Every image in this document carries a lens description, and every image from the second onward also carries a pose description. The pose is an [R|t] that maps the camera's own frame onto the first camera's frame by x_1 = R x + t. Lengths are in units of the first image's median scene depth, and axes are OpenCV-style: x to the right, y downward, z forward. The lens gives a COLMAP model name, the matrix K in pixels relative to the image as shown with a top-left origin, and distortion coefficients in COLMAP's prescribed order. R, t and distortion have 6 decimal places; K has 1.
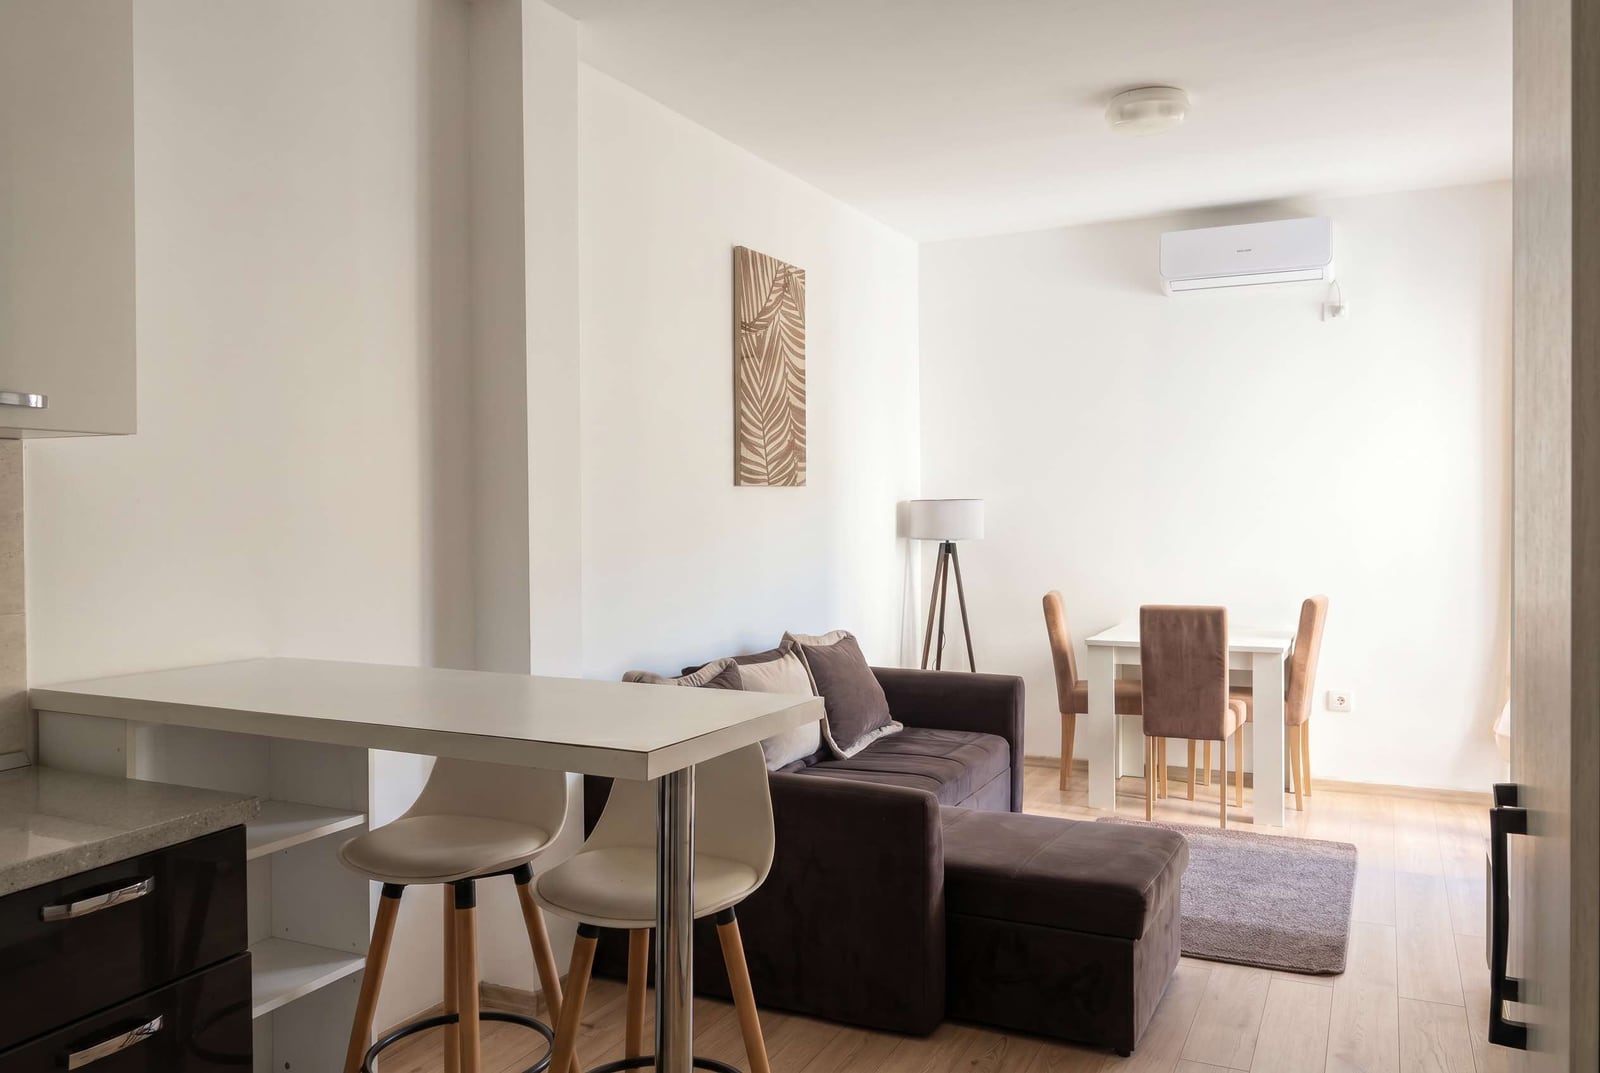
lens RADIAL K [[1253.7, 0, 757.6], [0, 1253.7, 551.7], [0, 0, 1]] dist [0.008322, 0.001255]
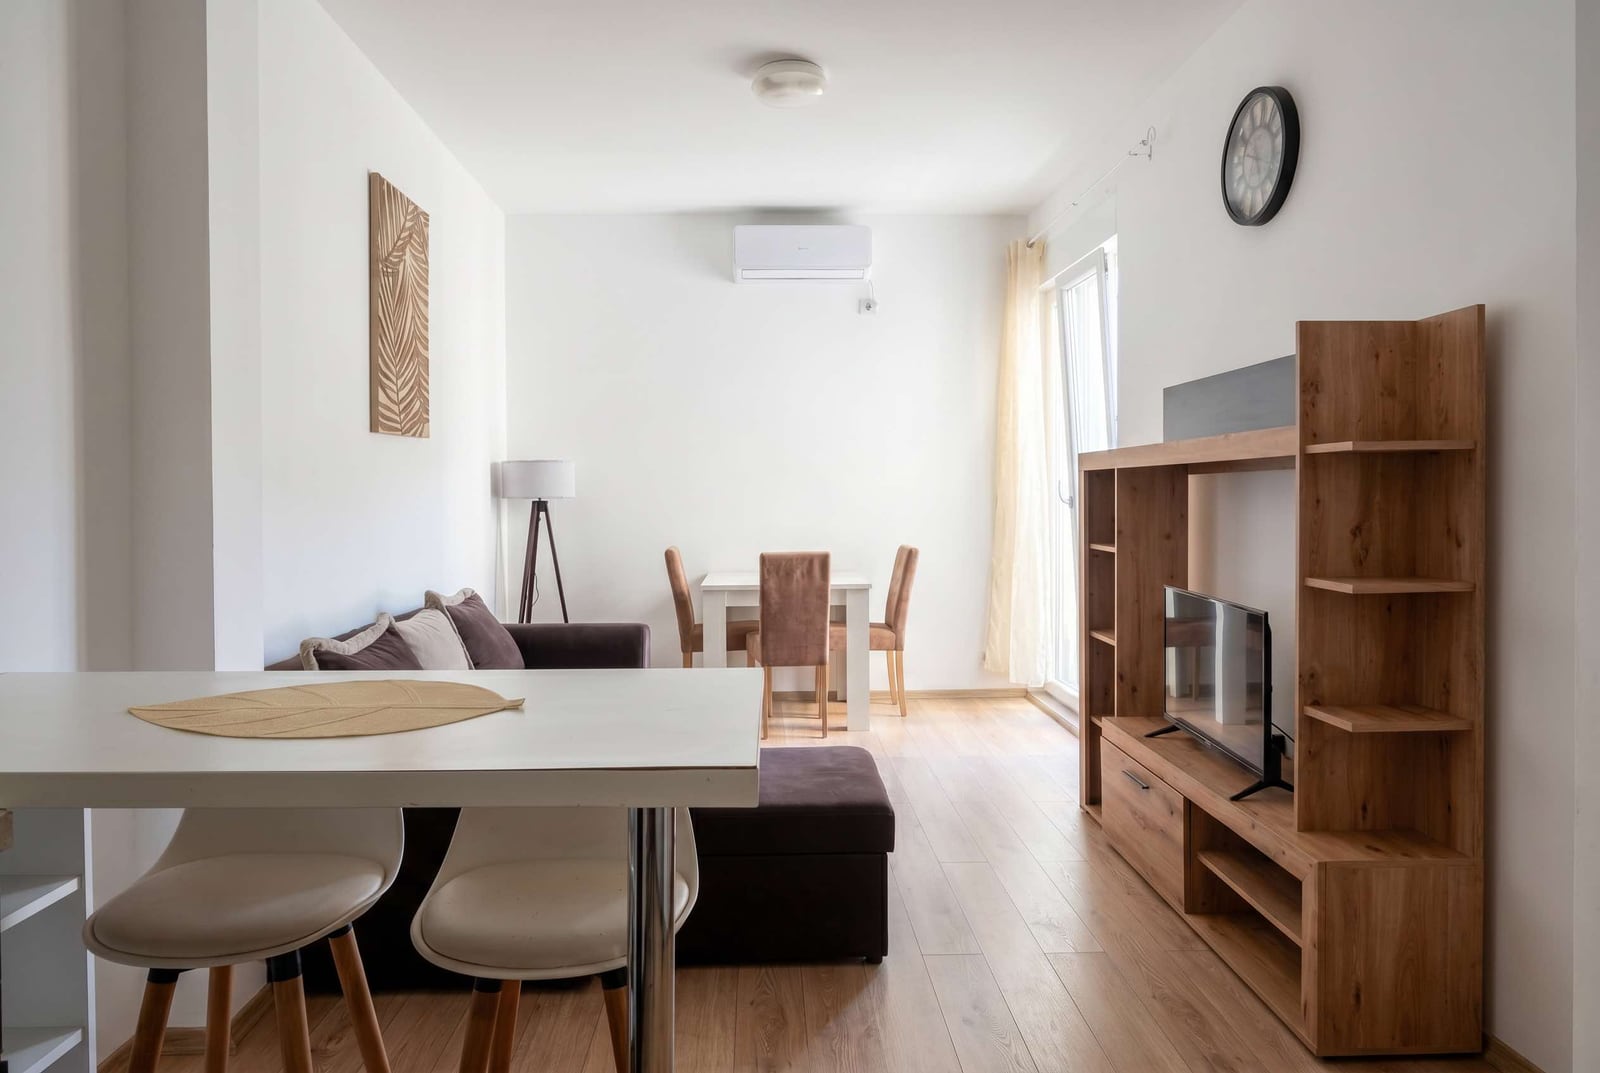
lens RADIAL K [[1044.3, 0, 764.4], [0, 1044.3, 536.1], [0, 0, 1]] dist [-0.004734, -0.001159]
pose [[0.892641, -0.018379, 0.450393, -0.097117], [0.015598, 0.999829, 0.009887, 0.018875], [-0.450497, -0.001800, 0.892776, 0.166258]]
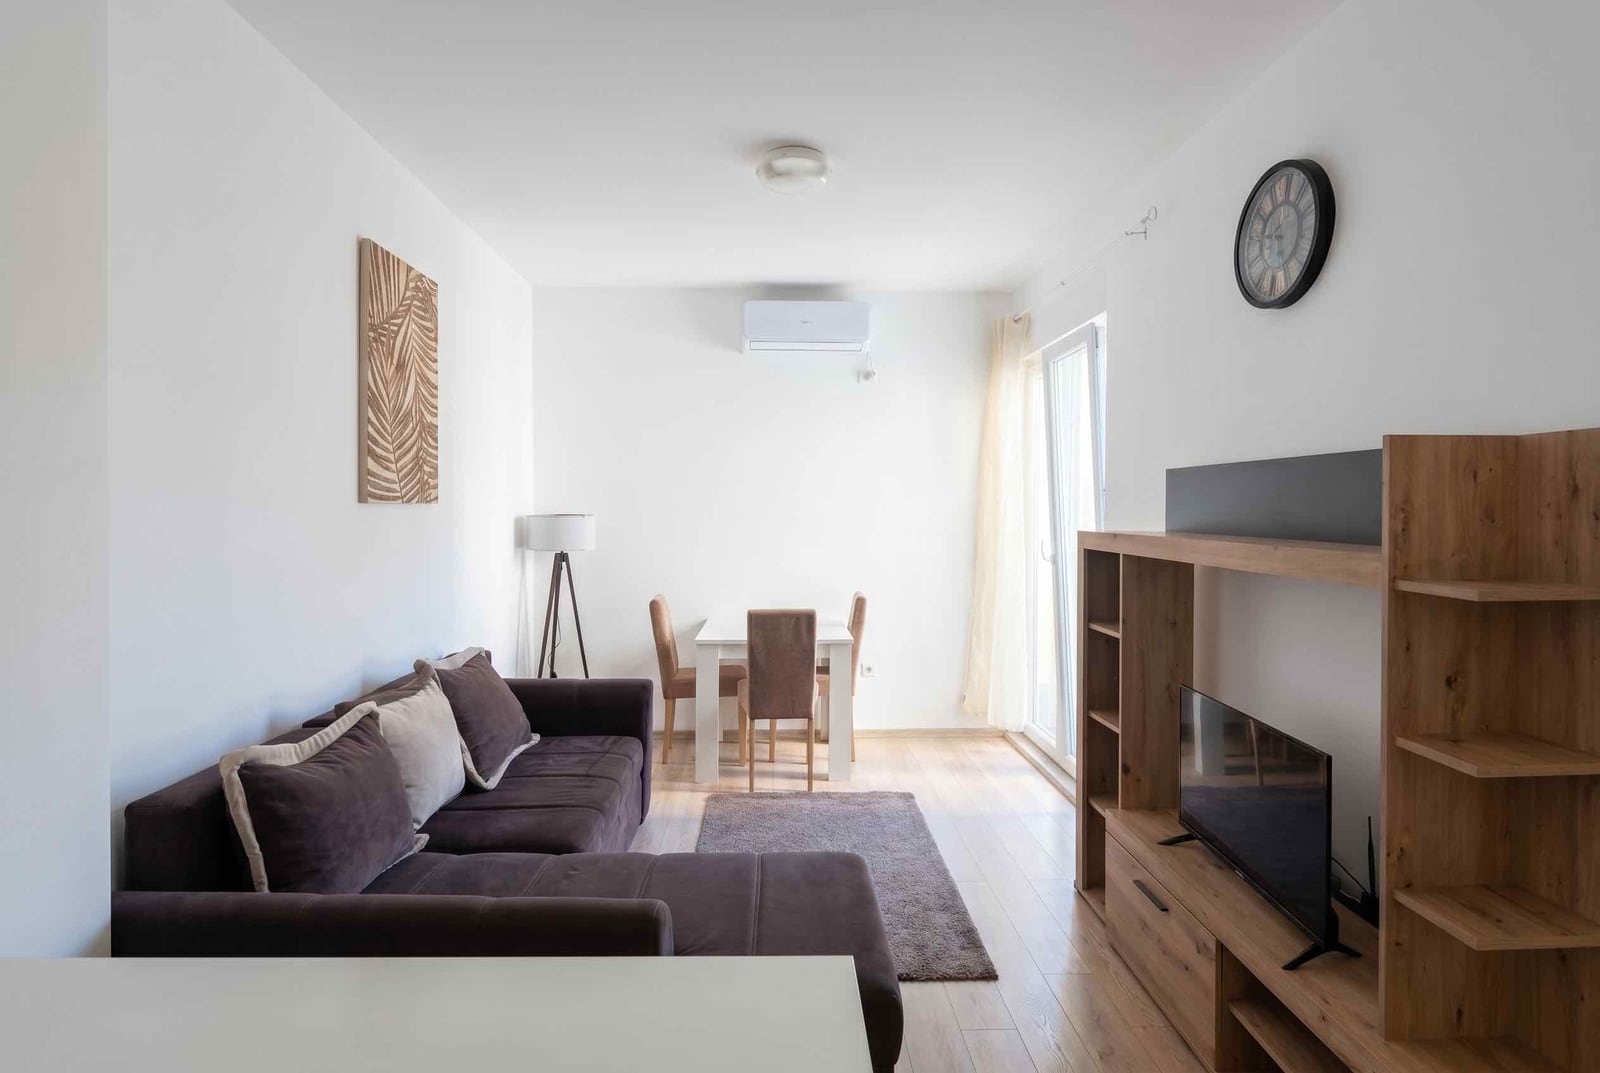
lens RADIAL K [[840.6, 0, 800.0], [0, 840.6, 536.5], [0, 0, 1]] dist [0.001261, -0.000376]
pose [[0.881997, -0.002658, 0.471247, -0.021975], [0.005585, 0.999973, -0.004811, -0.021899], [-0.471221, 0.006875, 0.881988, 0.287624]]
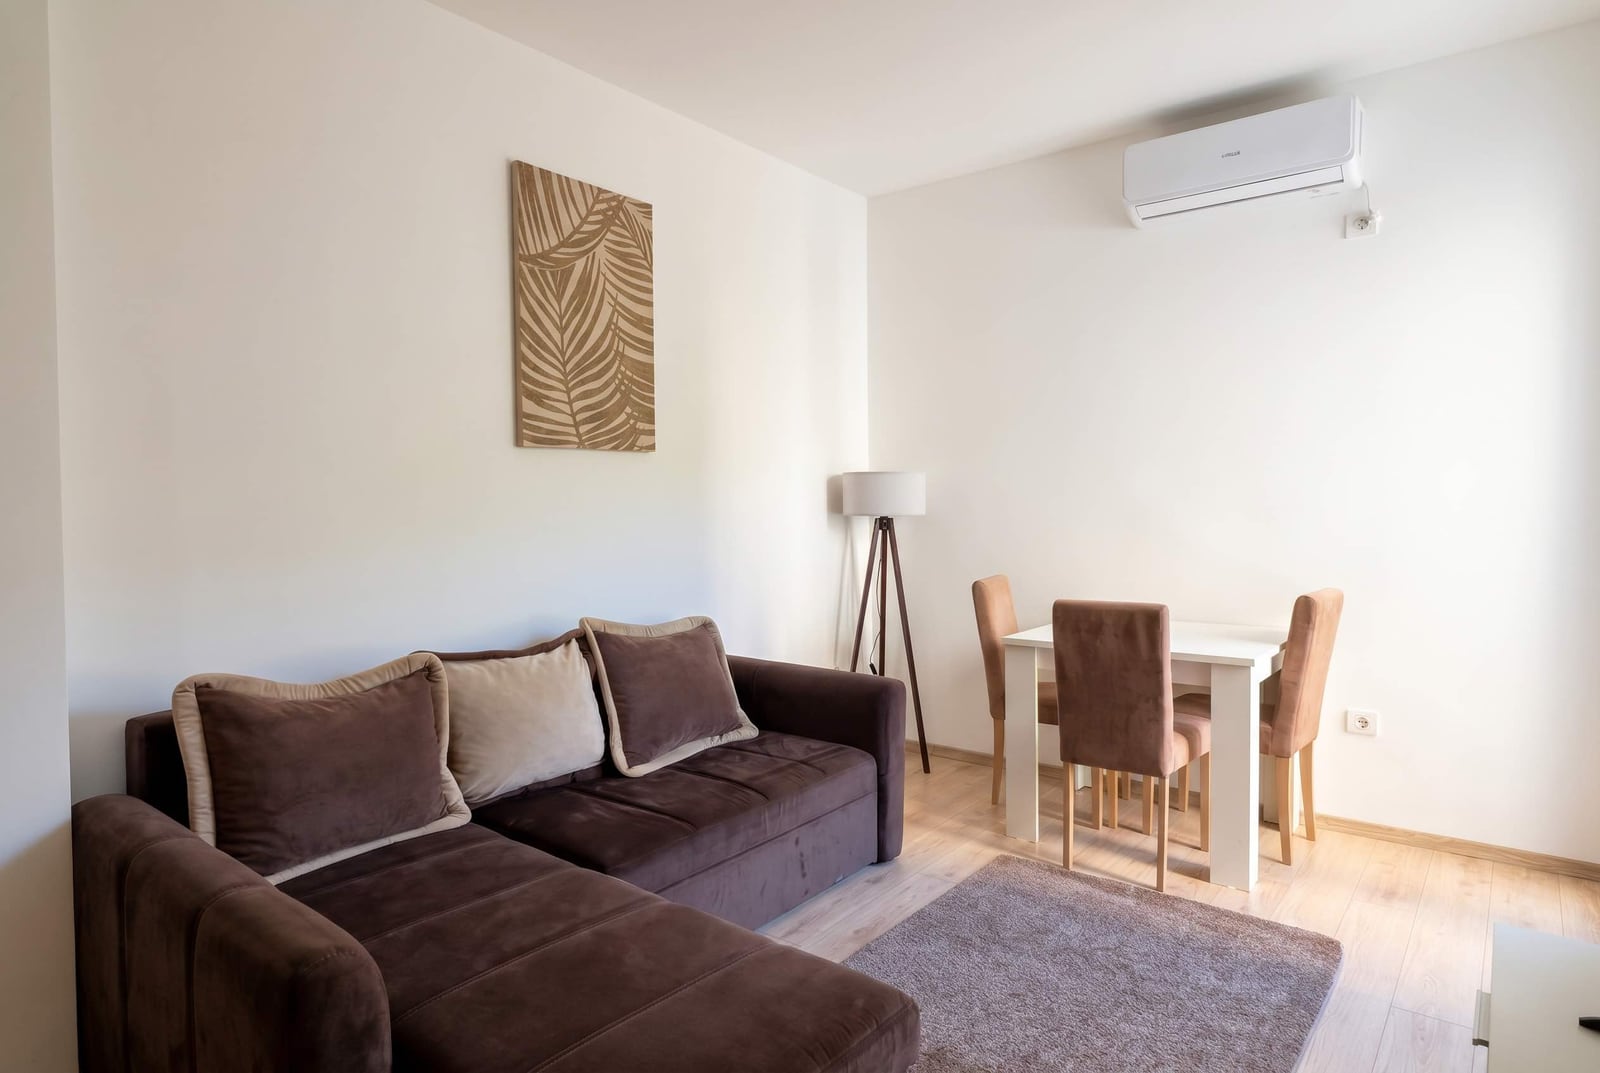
lens RADIAL K [[921.9, 0, 723.8], [0, 921.9, 548.4], [0, 0, 1]] dist [0.002767, 0.000326]
pose [[0.968424, 0.015988, -0.248795, 0.249378], [-0.011478, 0.999743, 0.019568, 0.002304], [0.249044, -0.016094, 0.968358, 0.386710]]
